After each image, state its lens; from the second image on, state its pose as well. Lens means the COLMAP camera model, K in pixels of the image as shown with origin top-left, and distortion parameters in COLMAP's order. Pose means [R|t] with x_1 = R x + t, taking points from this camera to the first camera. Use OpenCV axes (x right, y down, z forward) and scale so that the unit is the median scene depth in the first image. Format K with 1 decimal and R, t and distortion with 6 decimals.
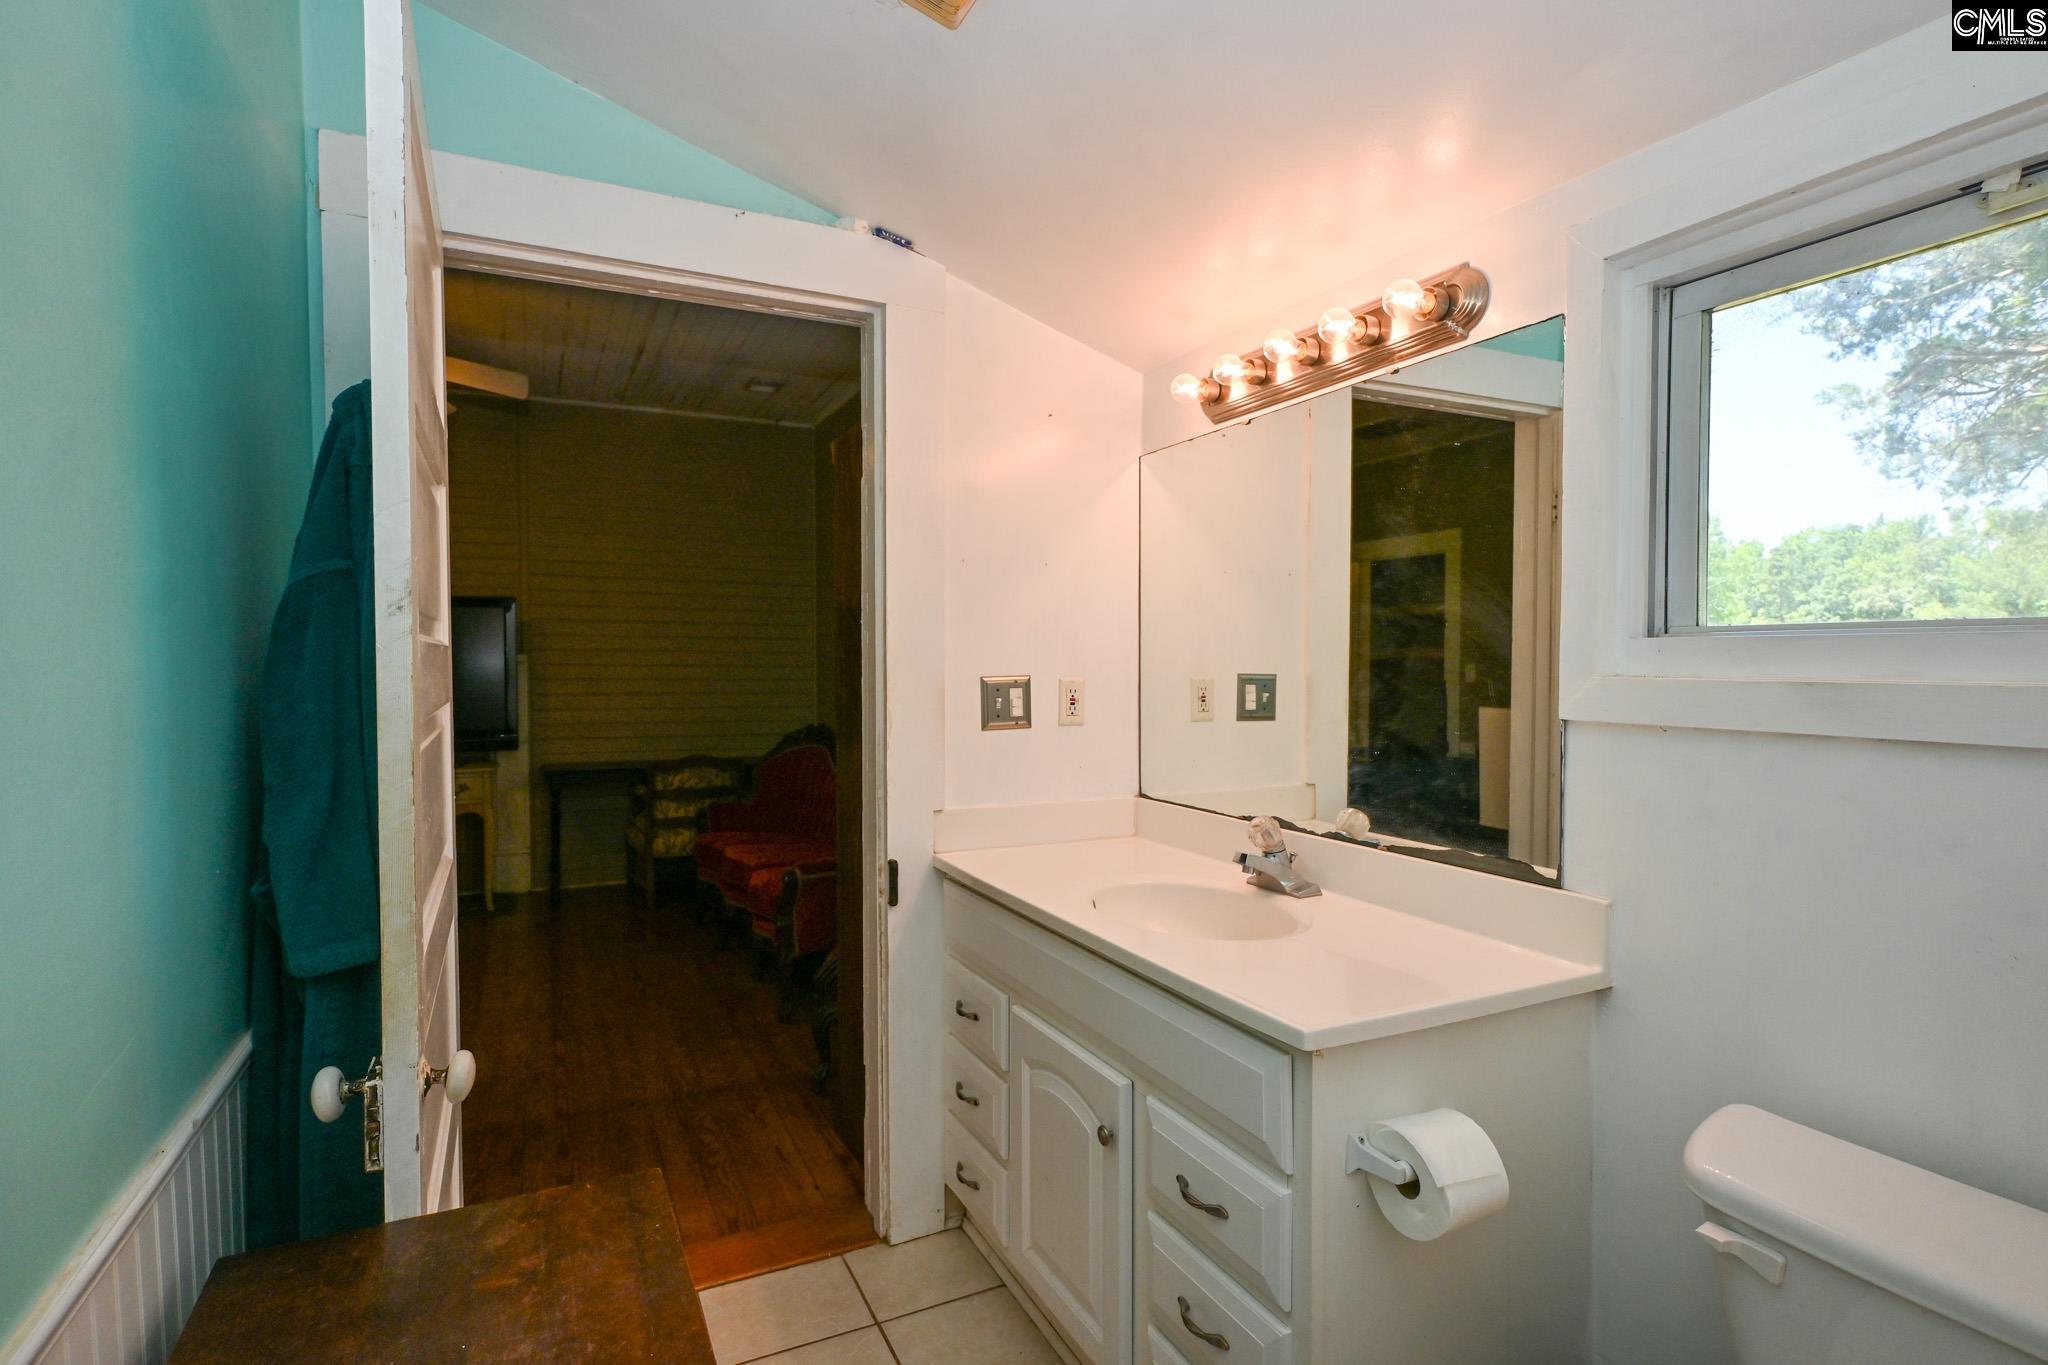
lens RADIAL K [[1019.0, 0, 1030.6], [0, 1019.0, 678.4], [0, 0, 1]] dist [-0.008397, 0.003358]
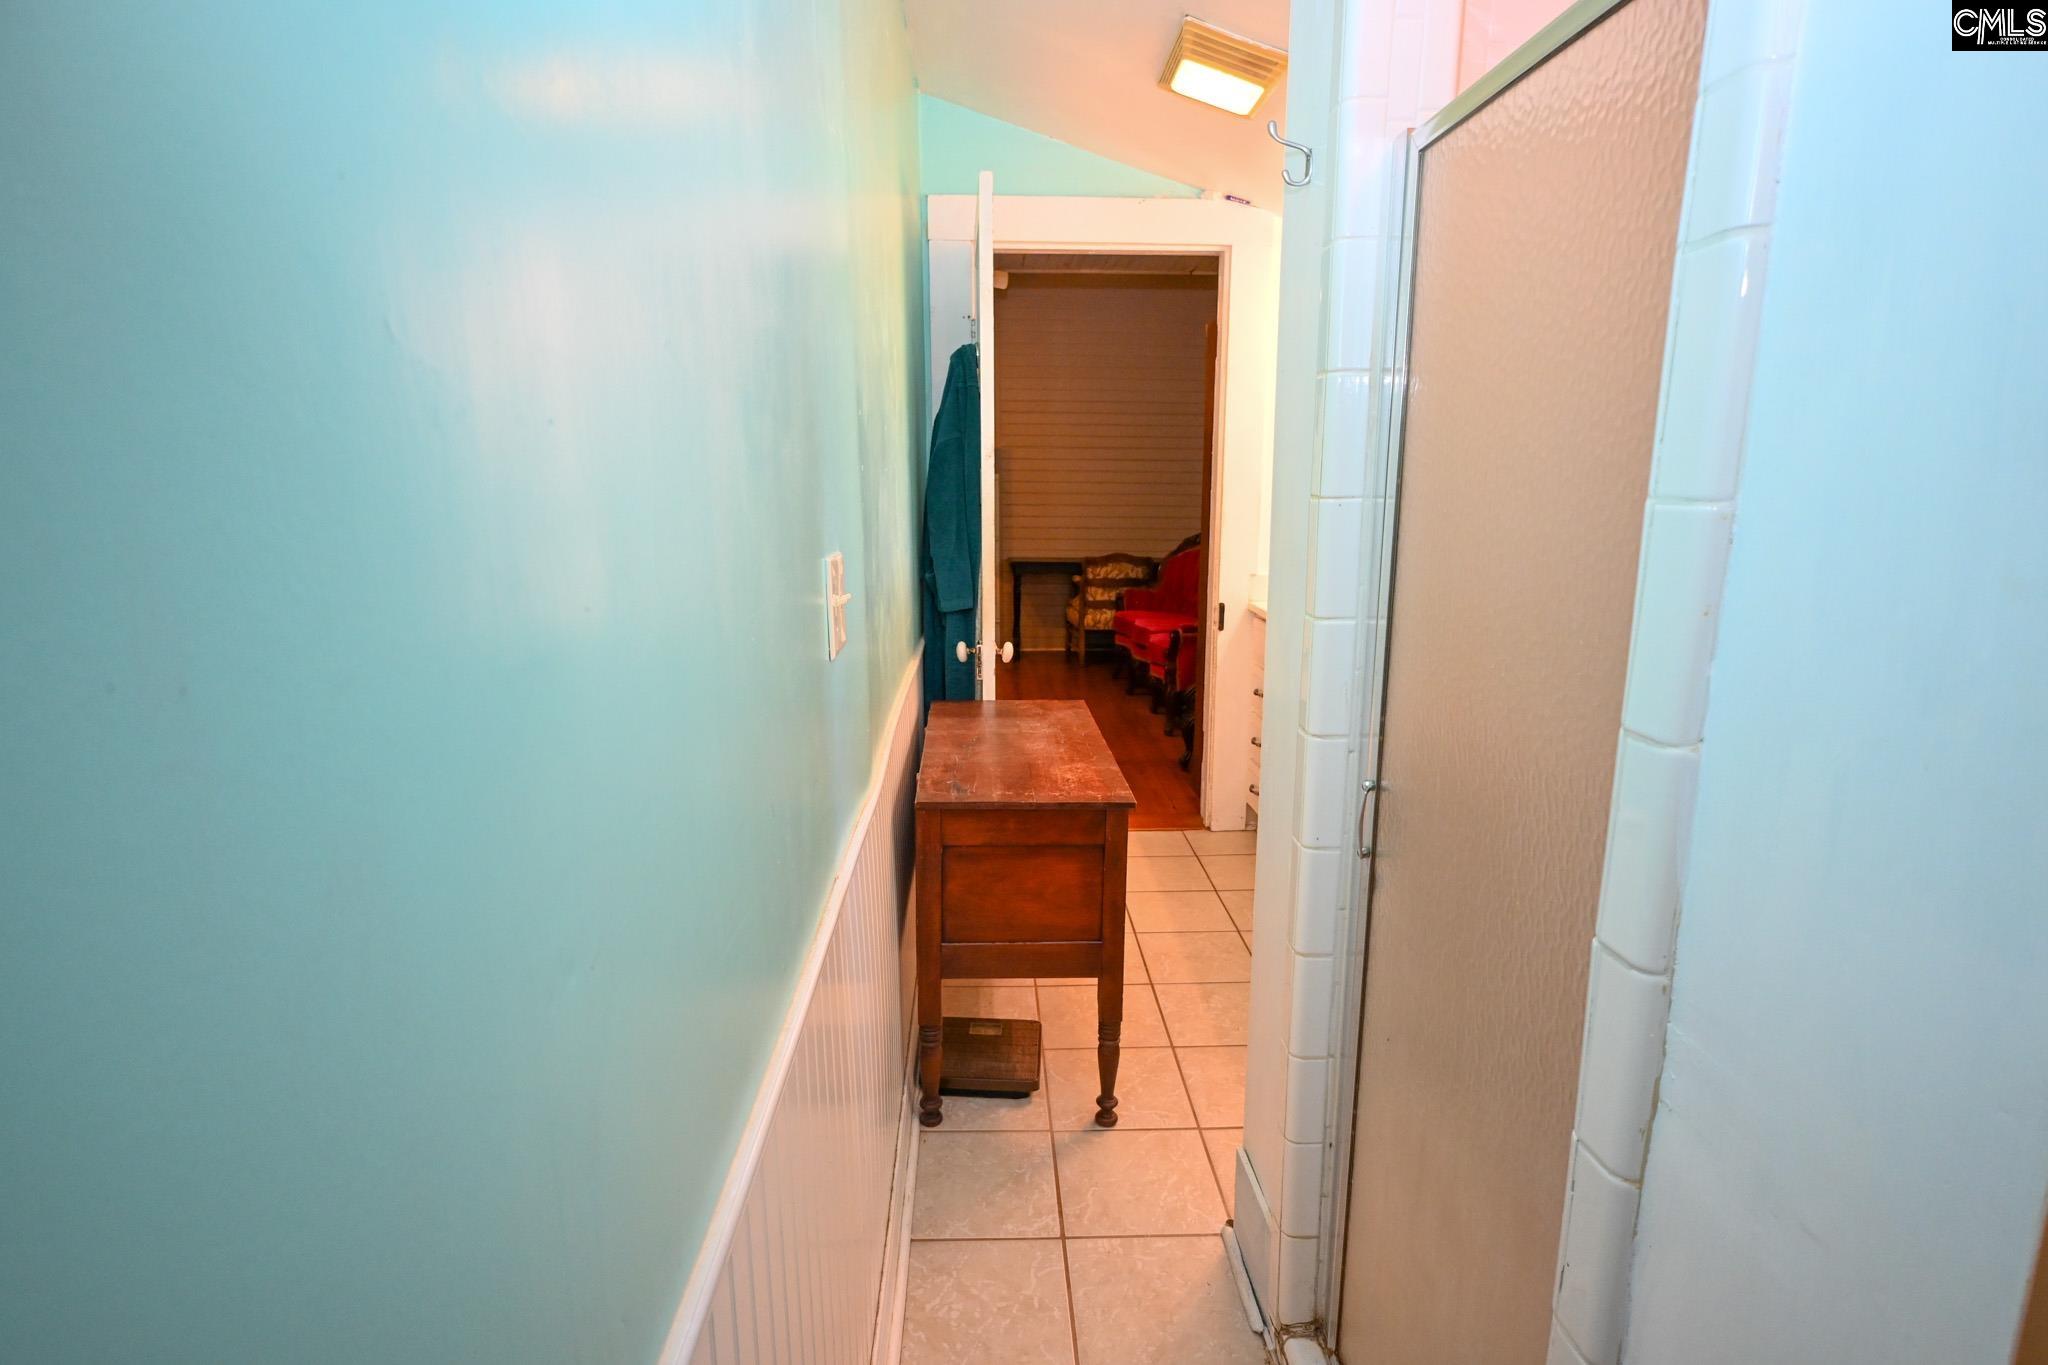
lens RADIAL K [[1019.0, 0, 1027.6], [0, 1019.0, 682.3], [0, 0, 1]] dist [-0.008397, 0.003358]
pose [[0.915777, 0.081736, -0.393283, 0.128940], [-0.010640, 0.983671, 0.179660, 0.007274], [0.401546, -0.160344, 0.901693, -0.344444]]
